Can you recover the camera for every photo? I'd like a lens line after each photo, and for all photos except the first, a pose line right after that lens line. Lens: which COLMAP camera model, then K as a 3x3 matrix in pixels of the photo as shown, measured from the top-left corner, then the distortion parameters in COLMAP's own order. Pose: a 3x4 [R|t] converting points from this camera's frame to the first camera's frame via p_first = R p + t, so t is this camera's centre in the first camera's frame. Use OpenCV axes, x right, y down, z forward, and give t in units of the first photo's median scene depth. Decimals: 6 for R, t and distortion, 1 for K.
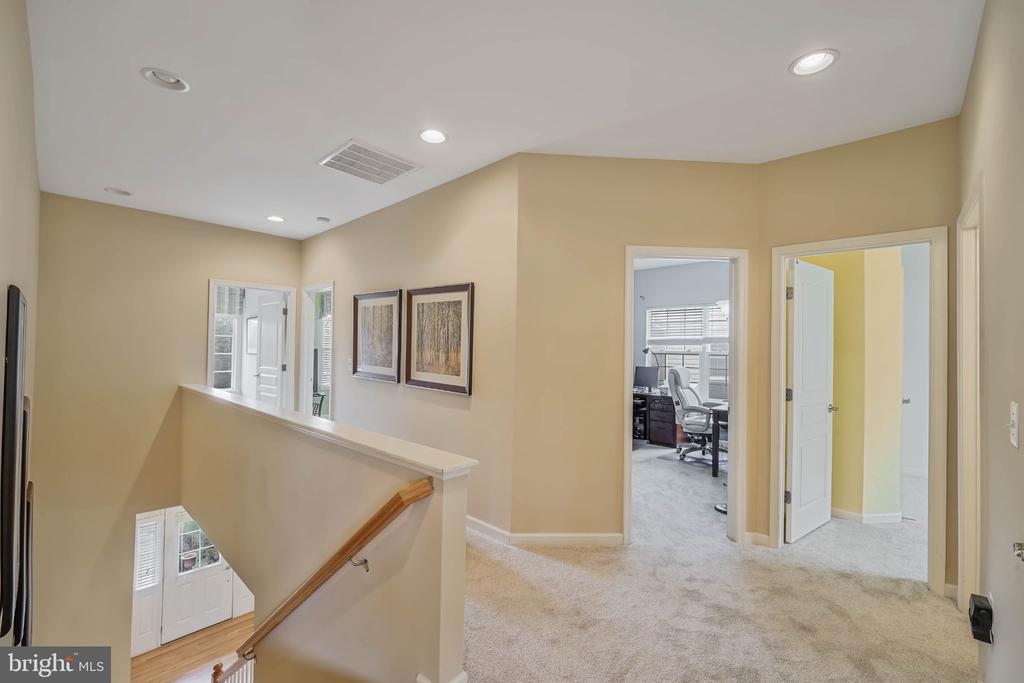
lens RADIAL K [[425.4, 0, 509.4], [0, 425.4, 345.7], [0, 0, 1]] dist [0.002883, -0.000644]
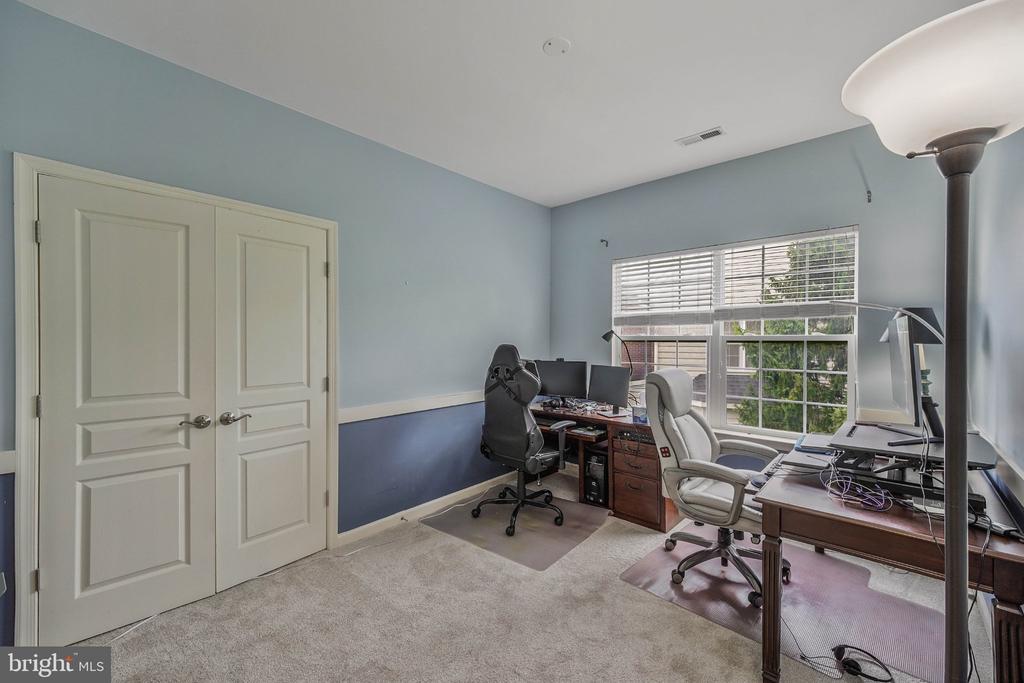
lens RADIAL K [[422.1, 0, 512.0], [0, 422.1, 339.4], [0, 0, 1]] dist [0.007941, -0.007411]
pose [[0.999761, -0.015588, 0.015317, 0.202083], [0.015418, 0.999819, 0.011156, 0.008688], [-0.015488, -0.010917, 0.999820, 0.494988]]
